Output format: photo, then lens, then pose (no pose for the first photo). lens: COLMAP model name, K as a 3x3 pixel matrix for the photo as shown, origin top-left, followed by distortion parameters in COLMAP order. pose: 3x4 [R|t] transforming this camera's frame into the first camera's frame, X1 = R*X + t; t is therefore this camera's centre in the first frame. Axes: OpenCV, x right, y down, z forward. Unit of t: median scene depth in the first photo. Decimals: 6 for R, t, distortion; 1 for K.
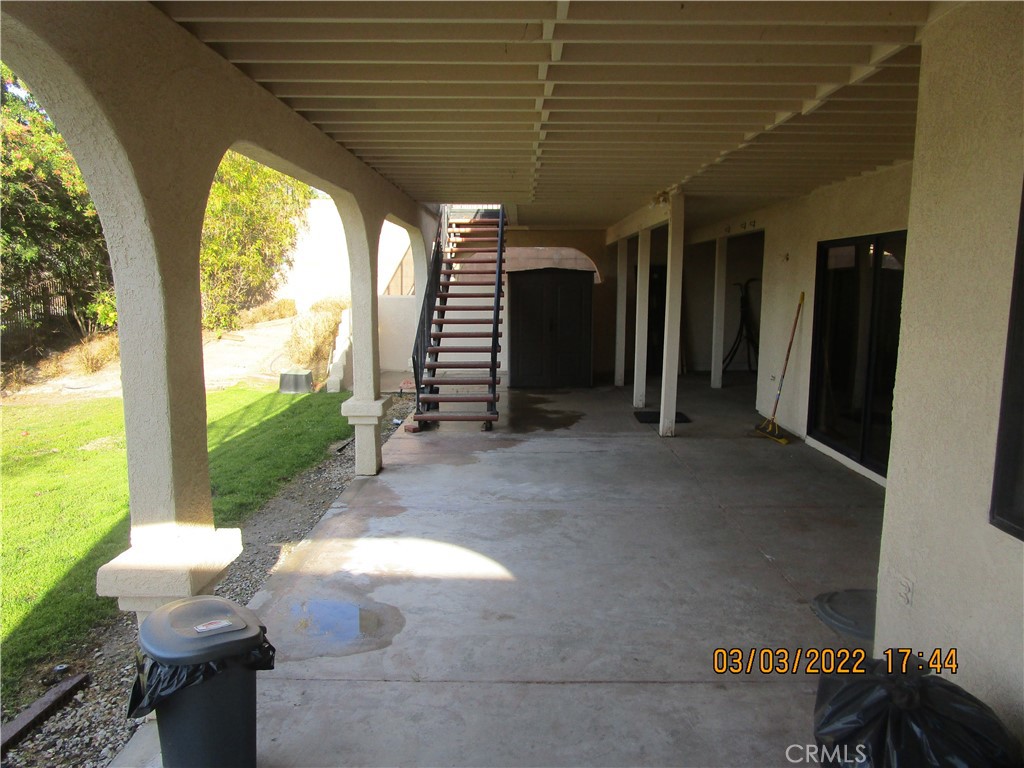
lens RADIAL K [[739.8, 0, 512.0], [0, 739.8, 384.0], [0, 0, 1]] dist [-0.013686, -0.000480]
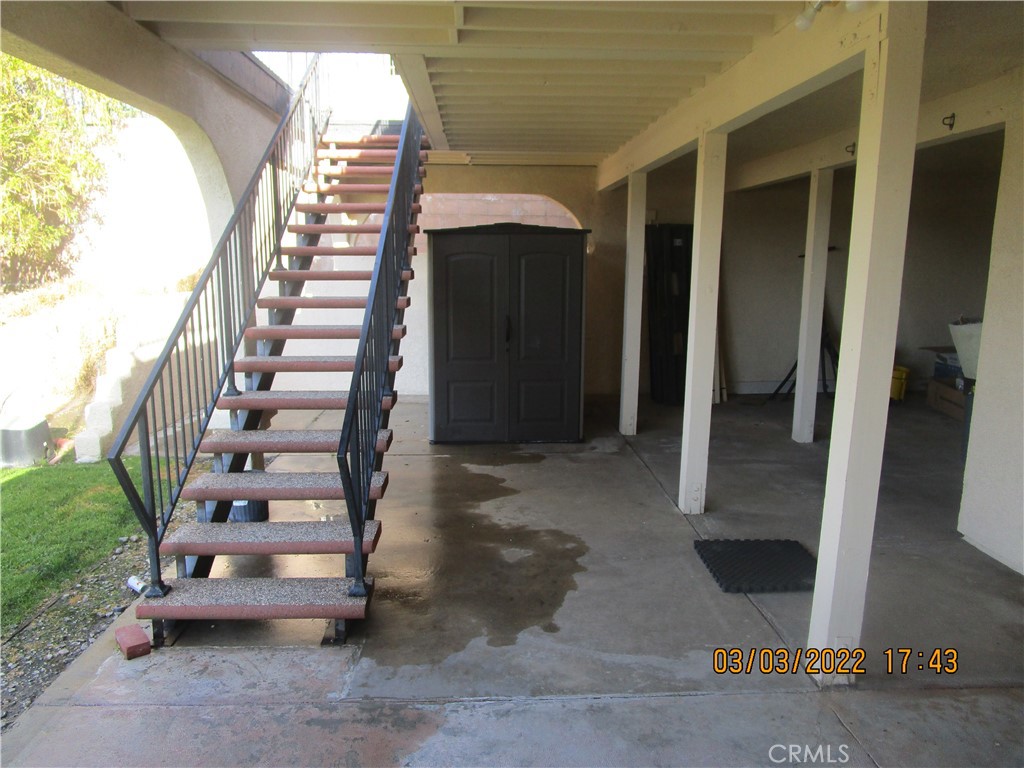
lens RADIAL K [[739.8, 0, 512.0], [0, 739.8, 384.0], [0, 0, 1]] dist [-0.013686, -0.000480]
pose [[0.998309, -0.004386, 0.057962, 0.024124], [0.002237, 0.999309, 0.037092, -0.060101], [-0.058085, -0.036899, 0.997629, 0.460329]]
